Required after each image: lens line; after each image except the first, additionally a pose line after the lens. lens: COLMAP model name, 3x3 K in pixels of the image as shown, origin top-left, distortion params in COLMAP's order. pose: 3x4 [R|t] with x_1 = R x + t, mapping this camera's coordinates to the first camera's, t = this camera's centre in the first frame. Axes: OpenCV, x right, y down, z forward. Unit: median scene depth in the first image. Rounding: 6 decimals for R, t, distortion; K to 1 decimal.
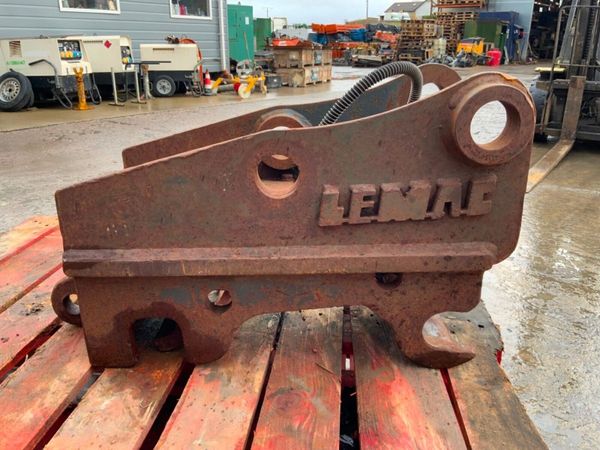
lens RADIAL K [[497.3, 0, 300.6], [0, 497.3, 227.4], [0, 0, 1]] dist [0.064716, -0.128295]
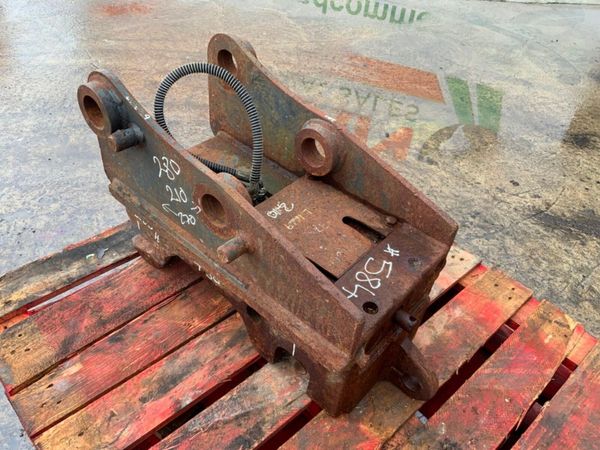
lens RADIAL K [[497.3, 0, 300.6], [0, 497.3, 227.4], [0, 0, 1]] dist [0.064716, -0.128295]
pose [[-0.743907, -0.492058, 0.452197, -0.742150], [0.143249, 0.543516, 0.827085, -1.147334], [-0.652750, 0.680051, -0.333839, 1.636430]]
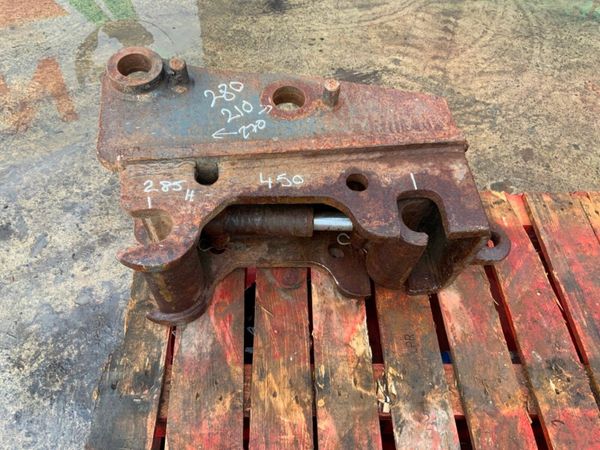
lens RADIAL K [[491.5, 0, 299.7], [0, 491.5, 227.6], [0, 0, 1]] dist [0.100060, -0.192513]
pose [[-0.991325, 0.063388, -0.115135, 0.111609], [-0.088864, 0.322169, 0.942502, -1.129419], [0.096837, 0.944558, -0.313741, 1.353888]]
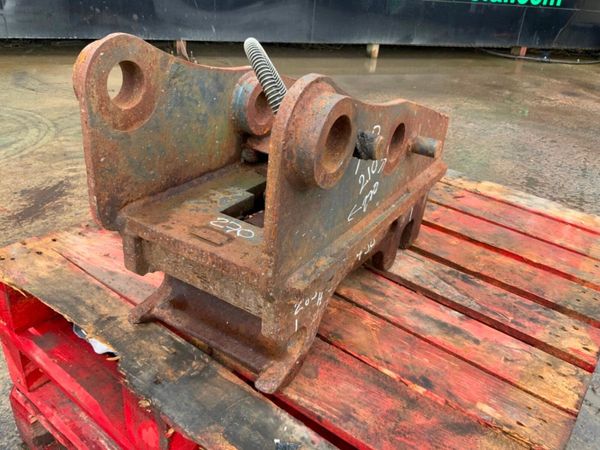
lens RADIAL K [[495.4, 0, 299.4], [0, 495.4, 229.3], [0, 0, 1]] dist [0.062379, -0.129687]
pose [[-0.531714, 0.363223, -0.765081, 0.974979], [-0.366950, 0.715366, 0.594643, -0.674440], [0.763301, 0.596926, -0.247085, 1.577239]]
